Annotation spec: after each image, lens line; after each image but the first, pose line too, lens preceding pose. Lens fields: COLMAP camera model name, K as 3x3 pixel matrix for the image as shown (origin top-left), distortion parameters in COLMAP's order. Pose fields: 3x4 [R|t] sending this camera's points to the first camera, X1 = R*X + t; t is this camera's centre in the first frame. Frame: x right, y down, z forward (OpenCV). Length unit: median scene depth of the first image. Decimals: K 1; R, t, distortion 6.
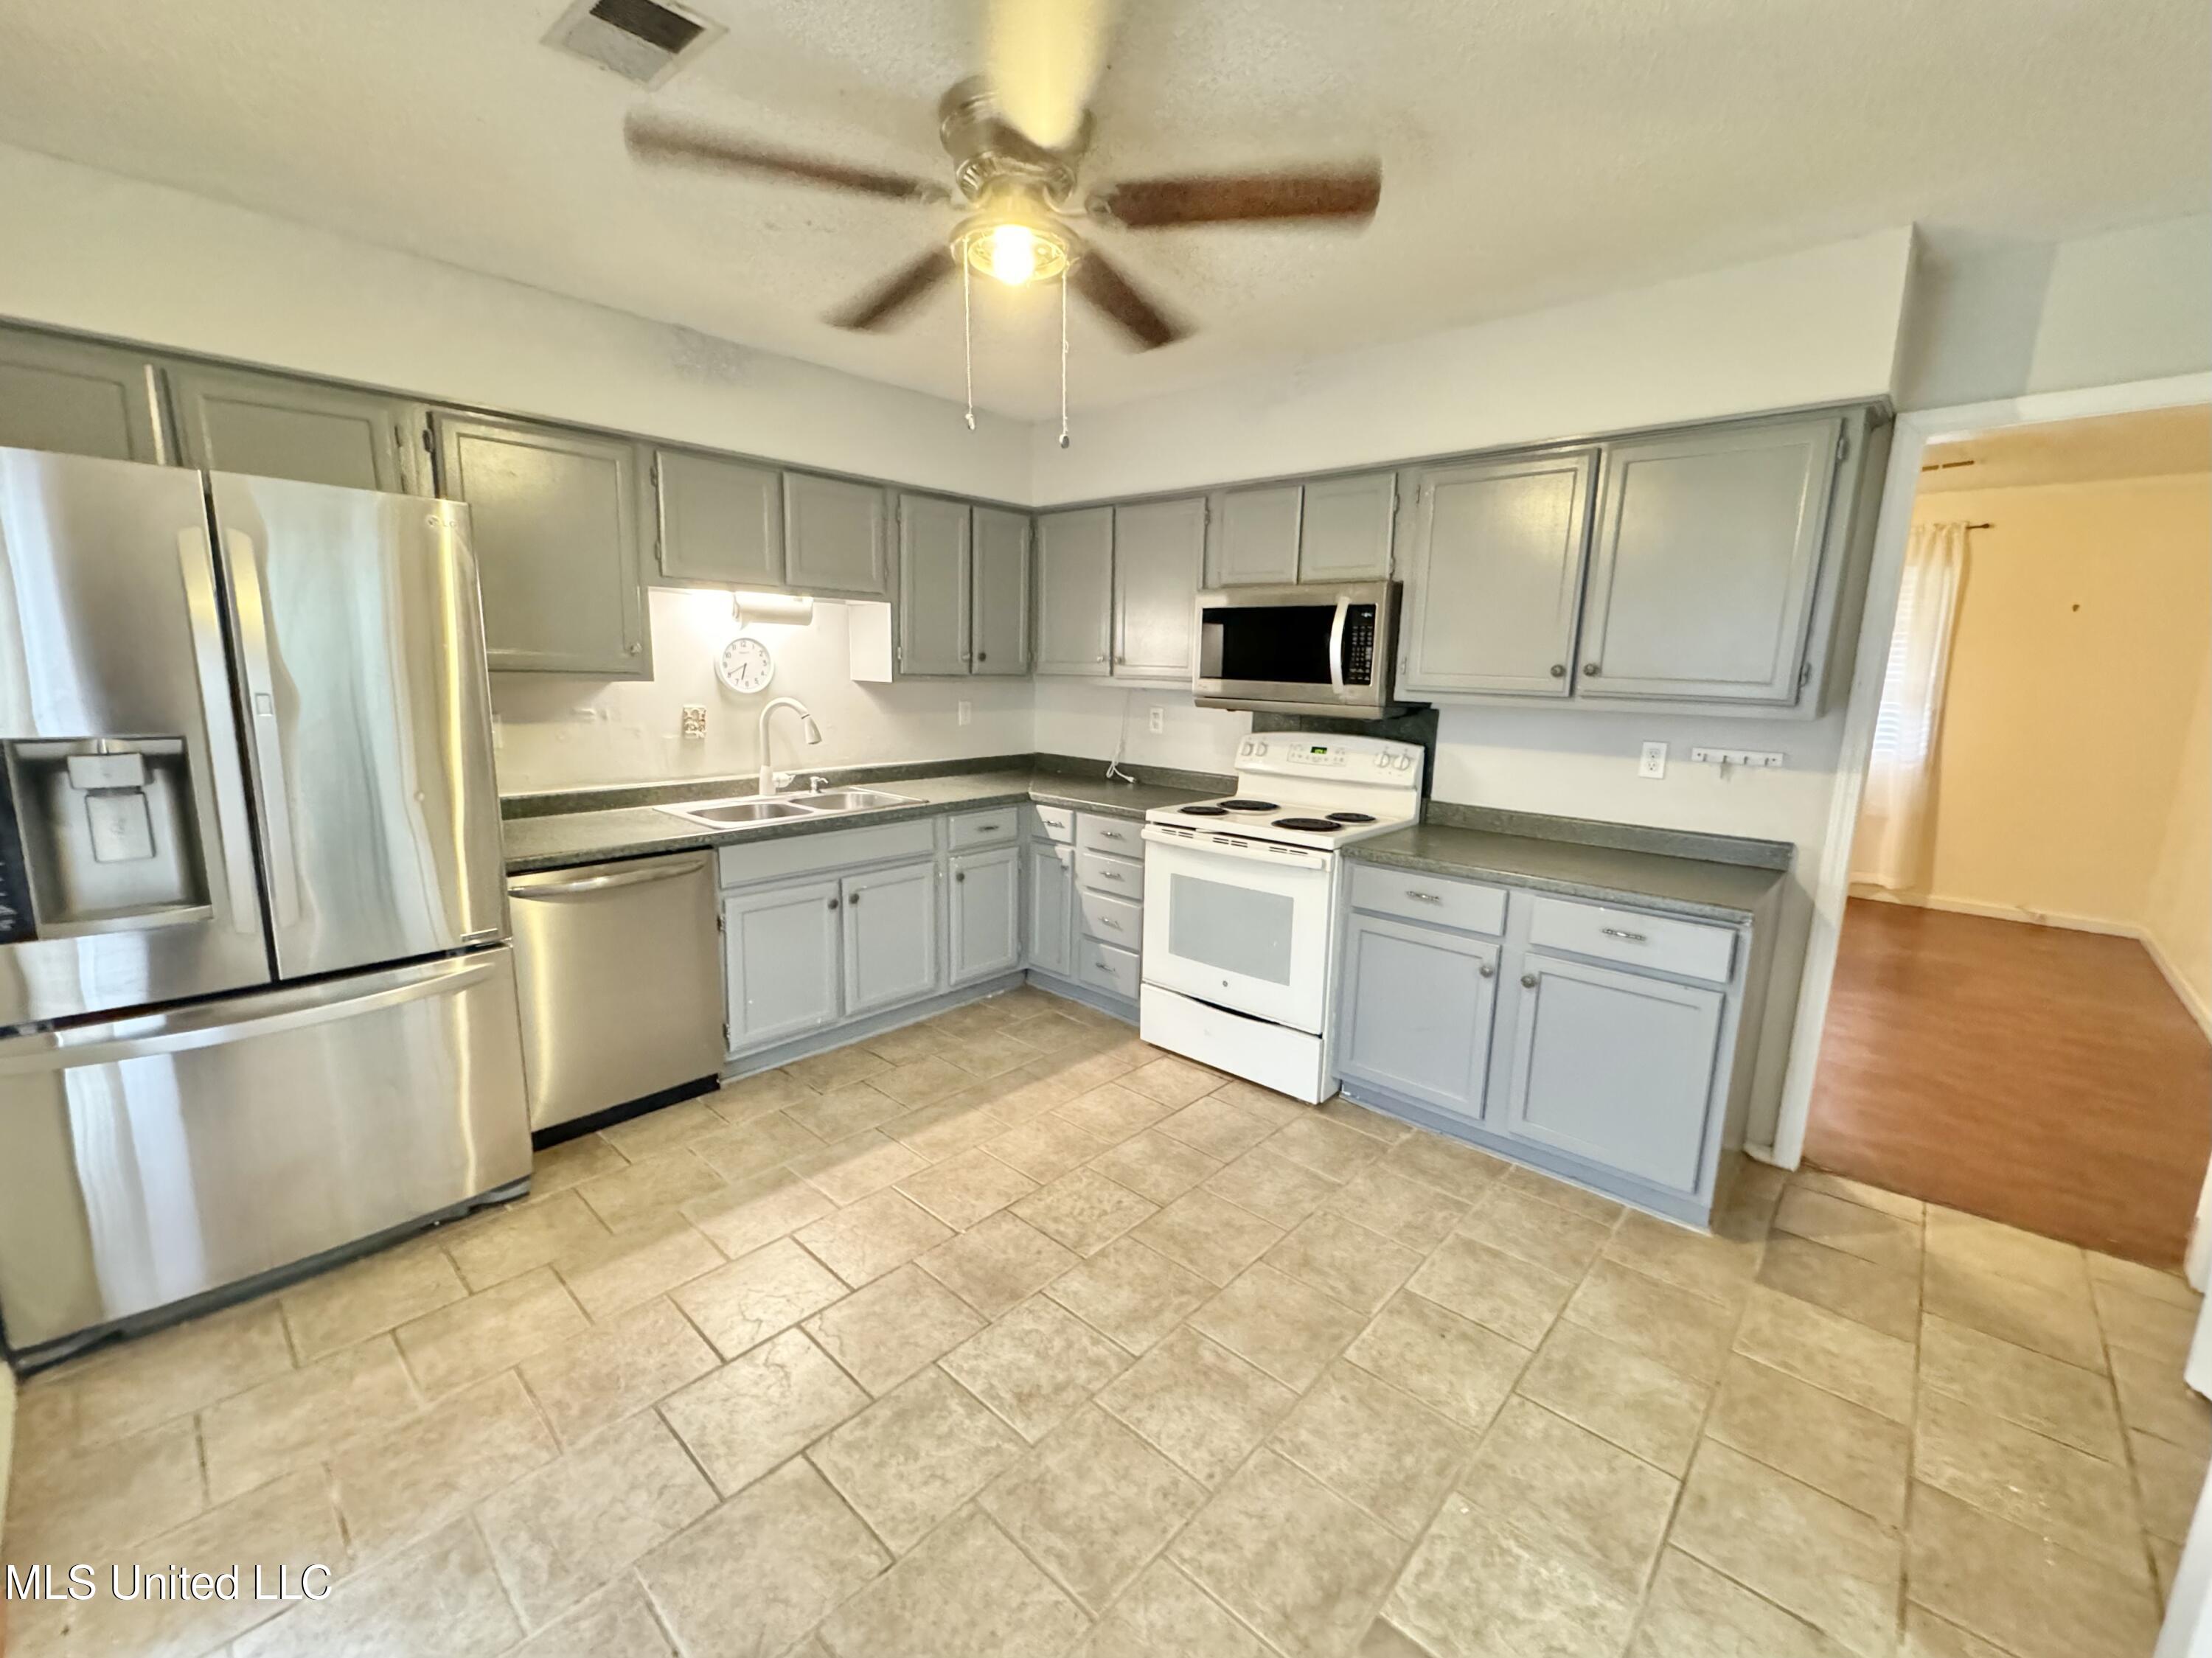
lens RADIAL K [[881.3, 0, 1103.0], [0, 881.3, 825.8], [0, 0, 1]] dist [-0.000287, 0.000326]
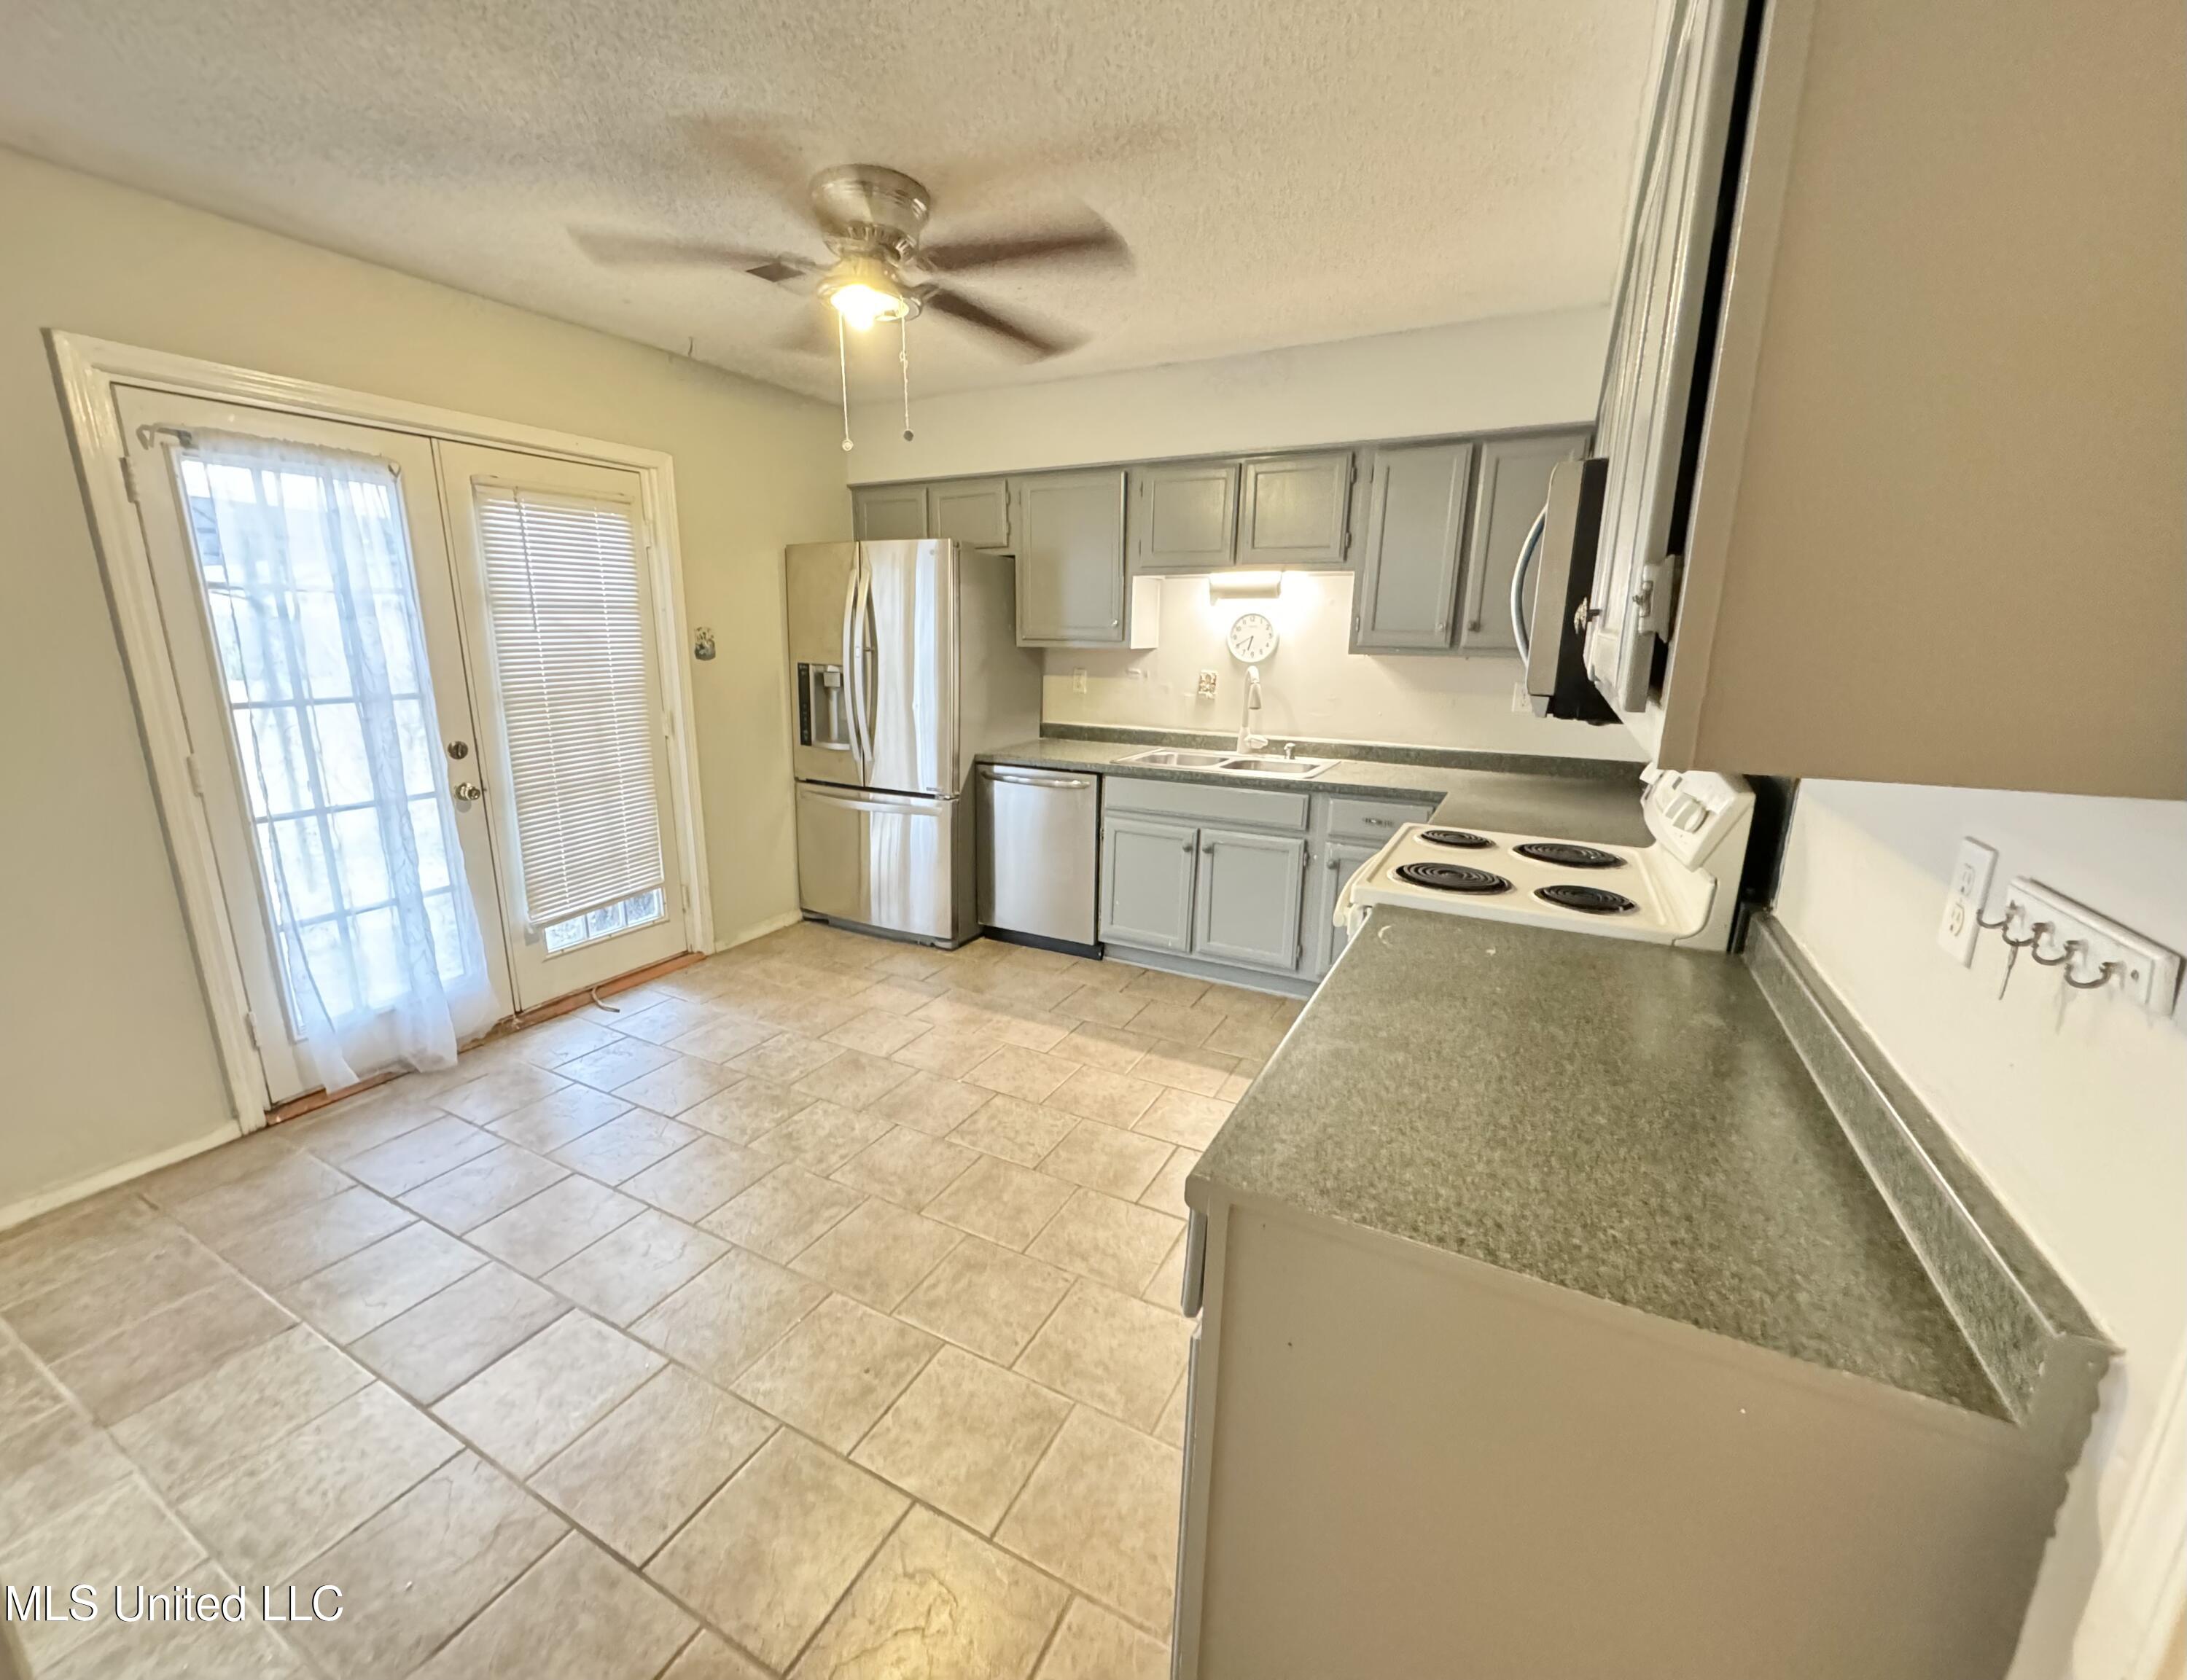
lens RADIAL K [[883.3, 0, 1093.5], [0, 883.3, 840.0], [0, 0, 1]] dist [-0.000683, -0.000155]
pose [[0.277892, 0.204182, -0.938662, 0.826468], [-0.182698, 0.970548, 0.157030, -0.087741], [0.943079, 0.127854, 0.307011, 0.611955]]
